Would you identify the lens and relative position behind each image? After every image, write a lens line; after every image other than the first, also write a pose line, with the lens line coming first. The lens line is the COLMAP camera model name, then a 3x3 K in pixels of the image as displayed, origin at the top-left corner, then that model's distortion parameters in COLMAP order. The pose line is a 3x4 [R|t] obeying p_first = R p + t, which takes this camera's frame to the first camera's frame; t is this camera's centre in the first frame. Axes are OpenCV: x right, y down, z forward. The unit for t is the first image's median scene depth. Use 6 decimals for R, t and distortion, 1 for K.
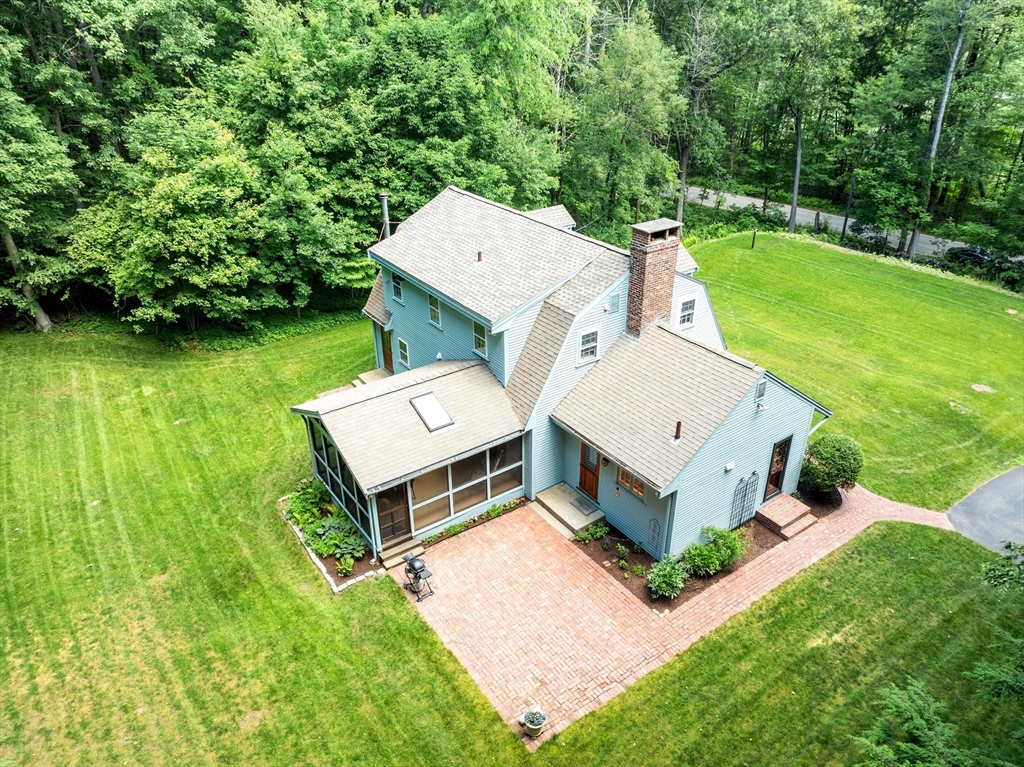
lens RADIAL K [[724.1, 0, 512.0], [0, 724.1, 383.5], [0, 0, 1]] dist [-0.038571, 0.007208]
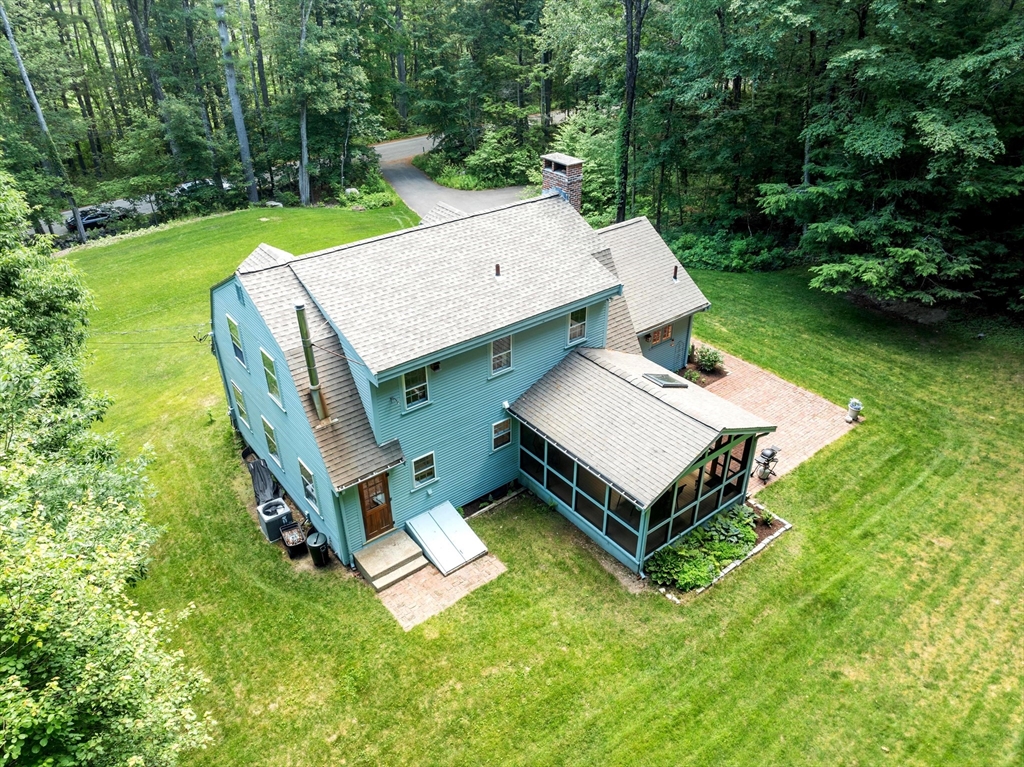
lens RADIAL K [[724.1, 0, 512.0], [0, 724.1, 383.5], [0, 0, 1]] dist [-0.038571, 0.007208]
pose [[-0.055029, -0.519101, 0.852939, -1.007977], [0.476155, 0.737203, 0.479383, -0.569543], [-0.877638, 0.432512, 0.206605, 1.028913]]
